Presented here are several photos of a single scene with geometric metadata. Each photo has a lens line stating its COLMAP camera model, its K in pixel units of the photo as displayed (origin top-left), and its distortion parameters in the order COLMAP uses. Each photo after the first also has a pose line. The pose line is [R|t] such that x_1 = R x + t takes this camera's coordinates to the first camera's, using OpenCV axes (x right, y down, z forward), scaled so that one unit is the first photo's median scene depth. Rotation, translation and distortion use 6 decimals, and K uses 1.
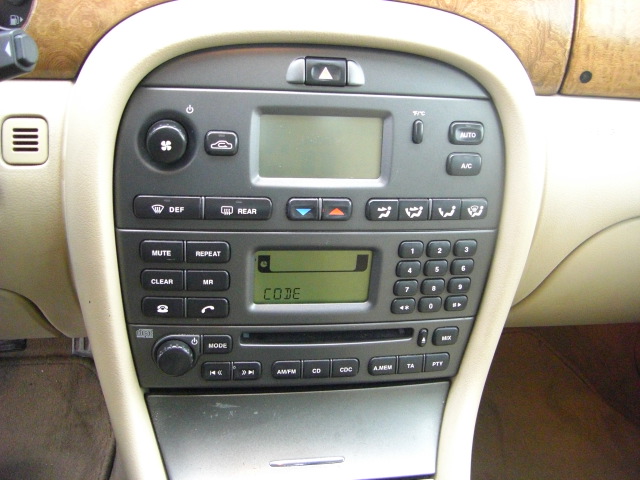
lens RADIAL K [[712.1, 0, 320.4], [0, 712.1, 233.5], [0, 0, 1]] dist [-0.134482, 0.000000]
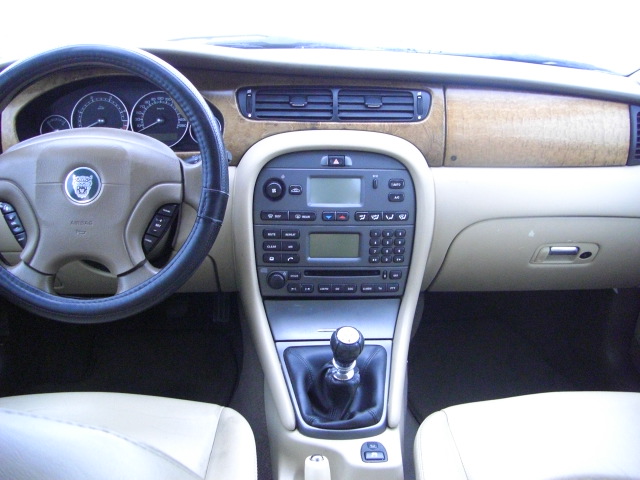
lens RADIAL K [[712.1, 0, 321.5], [0, 712.1, 239.1], [0, 0, 1]] dist [-0.134482, 0.000000]
pose [[0.993206, -0.017145, -0.115097, 0.222285], [0.005270, 0.994699, -0.102699, 0.283789], [0.116248, 0.101395, 0.988031, -1.361115]]
